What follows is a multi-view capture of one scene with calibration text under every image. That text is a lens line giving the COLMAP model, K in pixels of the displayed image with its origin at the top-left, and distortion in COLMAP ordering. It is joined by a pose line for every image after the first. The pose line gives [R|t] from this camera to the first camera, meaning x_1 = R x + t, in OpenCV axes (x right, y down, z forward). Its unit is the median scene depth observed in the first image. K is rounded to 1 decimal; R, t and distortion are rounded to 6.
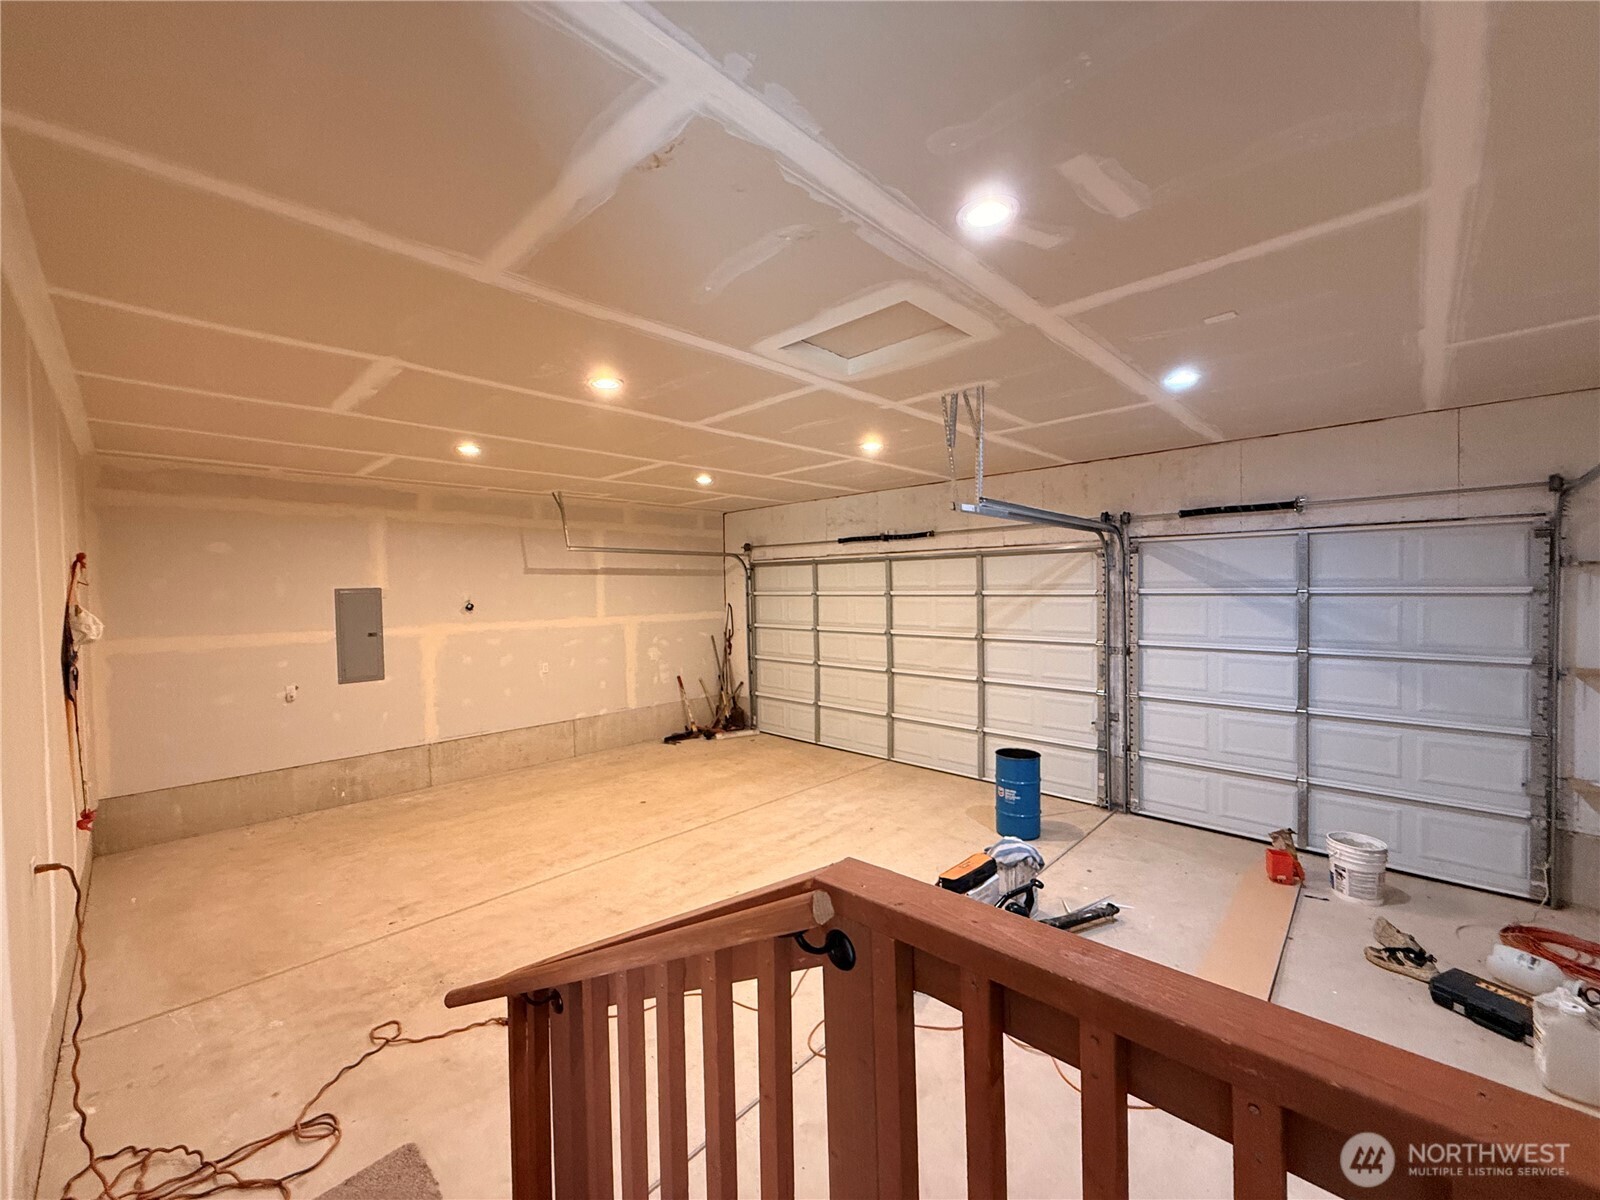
lens RADIAL K [[638.4, 0, 794.9], [0, 638.4, 599.9], [0, 0, 1]] dist [-0.000611, -0.000103]
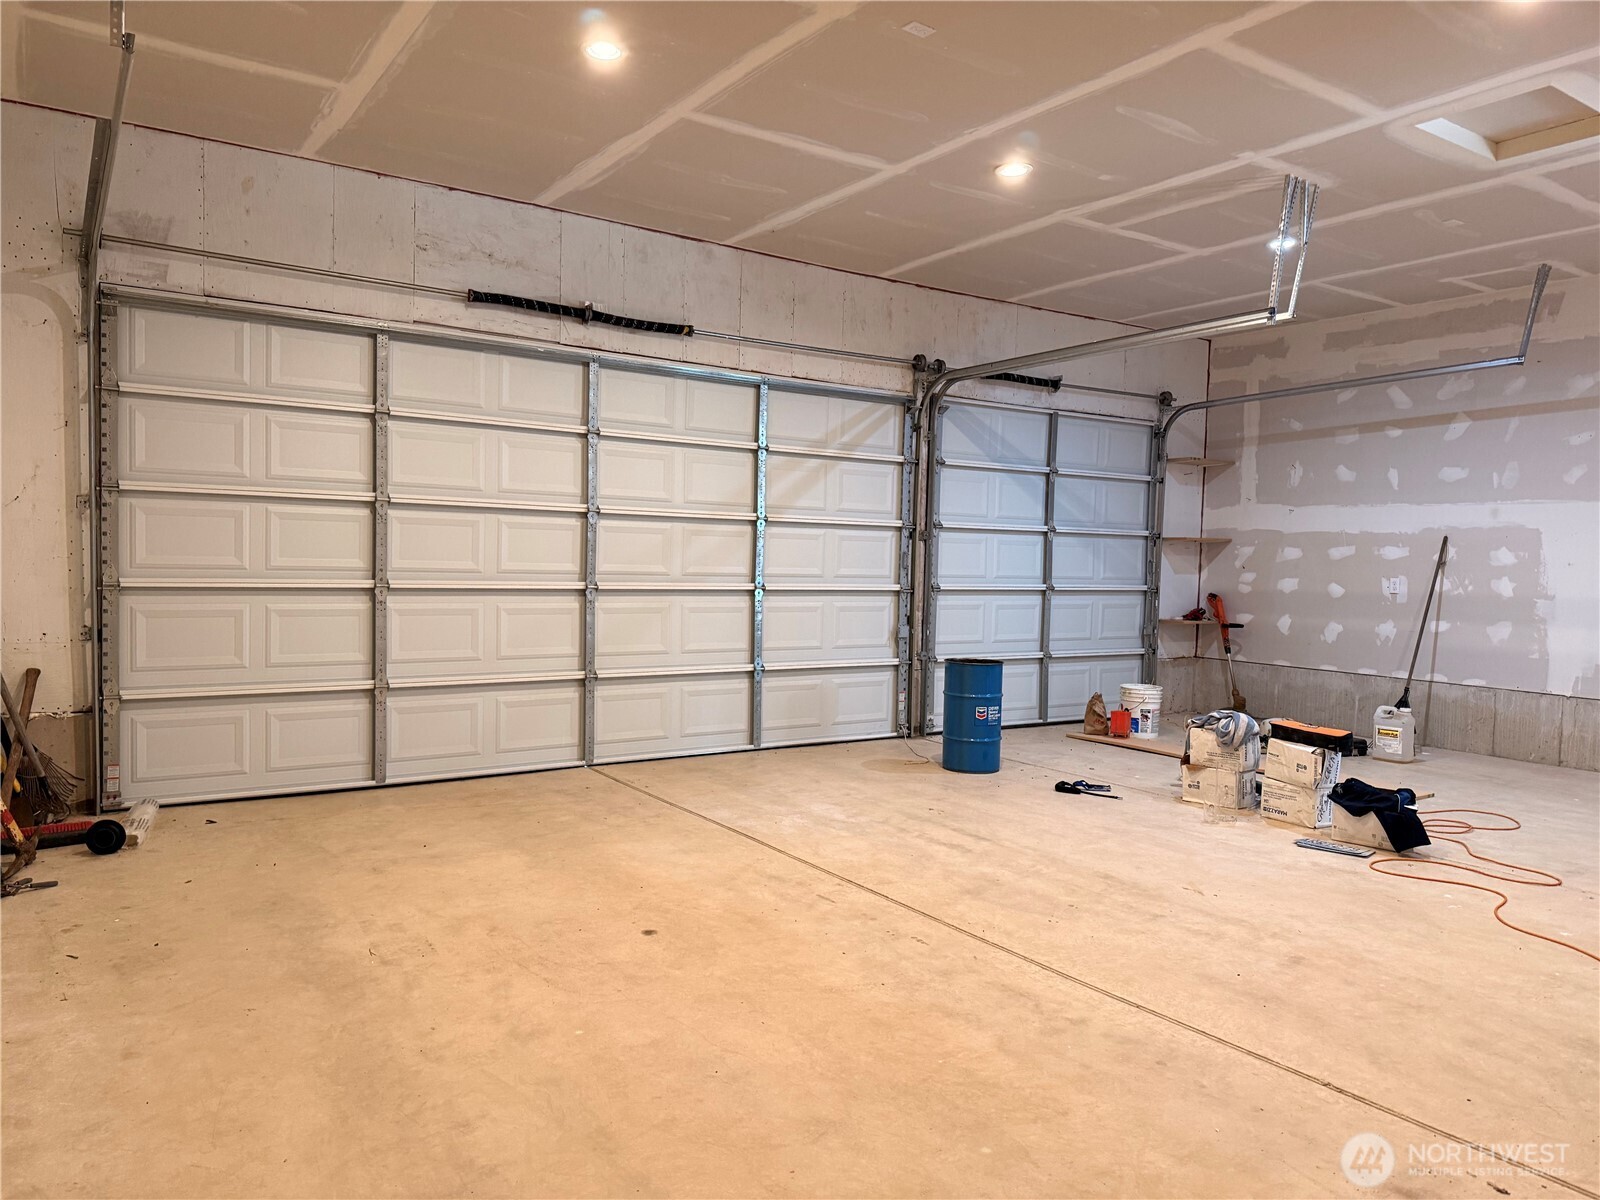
lens RADIAL K [[1116.9, 0, 799.2], [0, 1116.9, 604.0], [0, 0, 1]] dist [0.132708, -0.188057]
pose [[0.203293, -0.023794, 0.978829, -0.882970], [-0.006782, 0.999646, 0.025708, 0.130291], [-0.979094, -0.011864, 0.203060, 0.855932]]
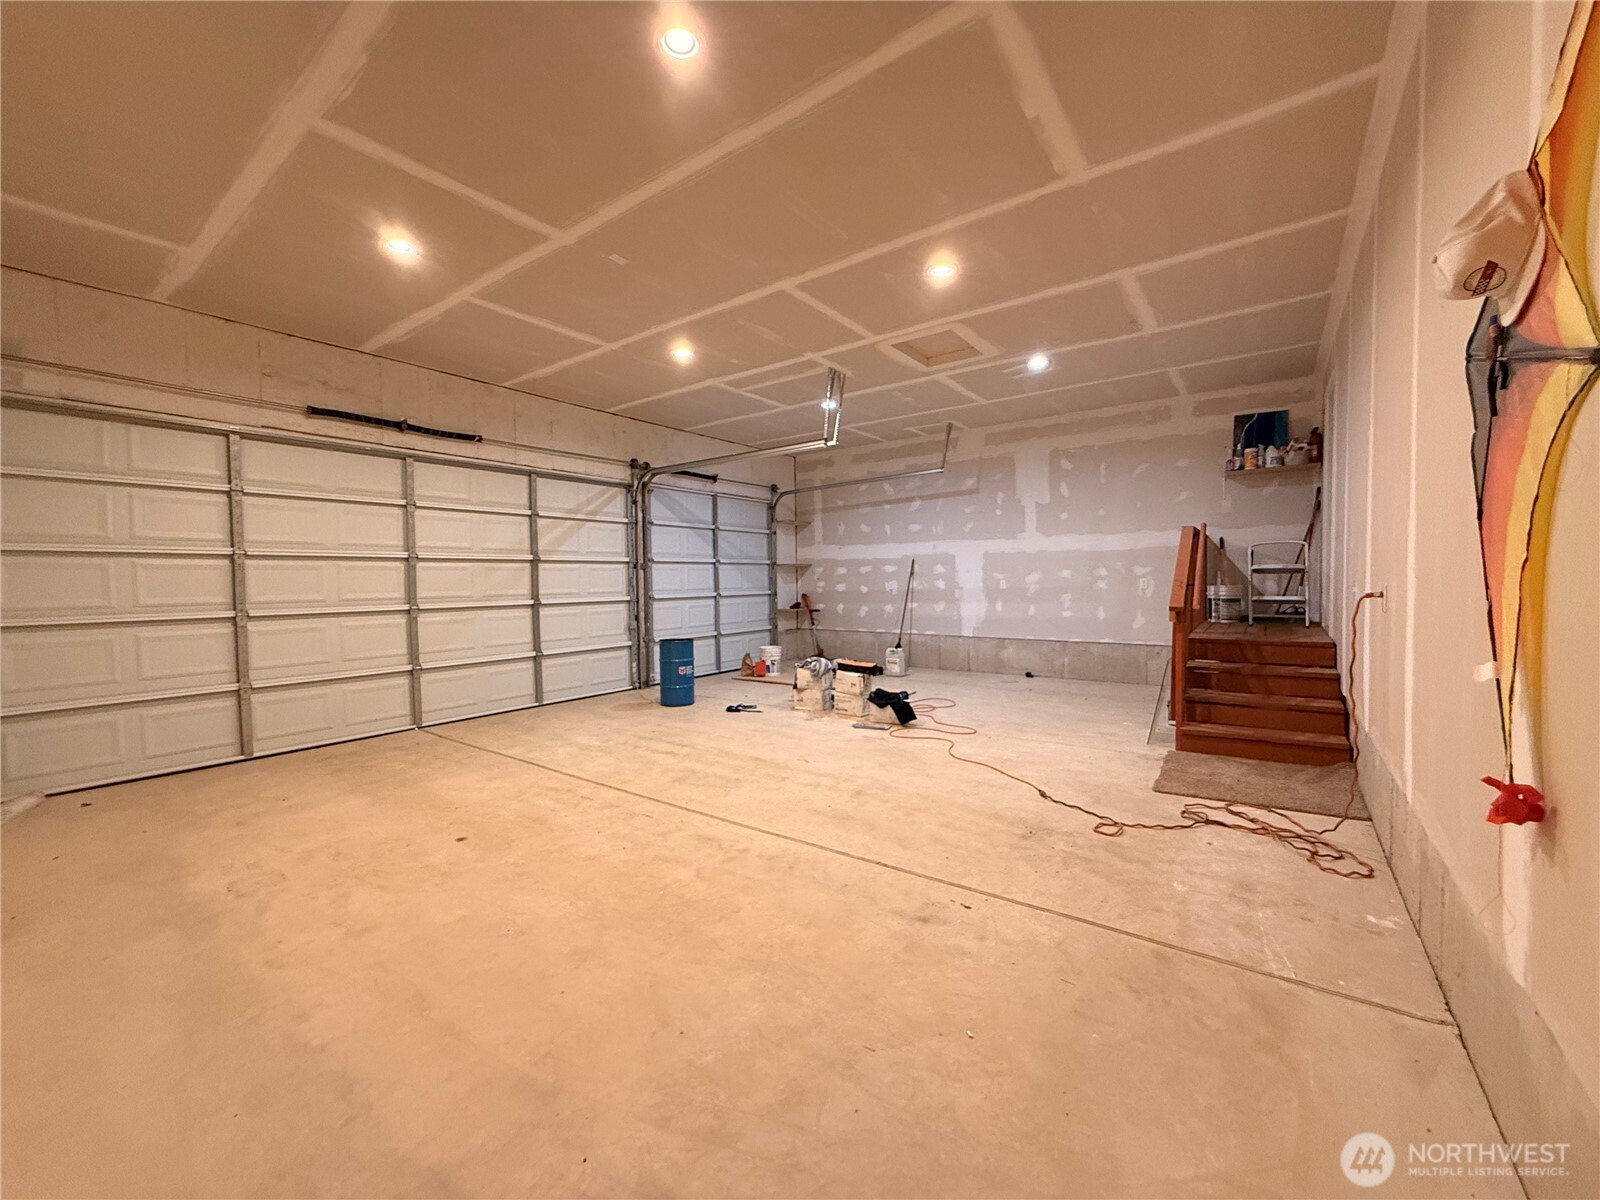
lens RADIAL K [[638.4, 0, 794.9], [0, 638.4, 599.9], [0, 0, 1]] dist [-0.000611, -0.000103]
pose [[-0.132256, -0.016857, 0.991072, -0.839331], [0.036128, 0.999109, 0.021815, 0.131481], [-0.990557, 0.038691, -0.131530, 0.852235]]
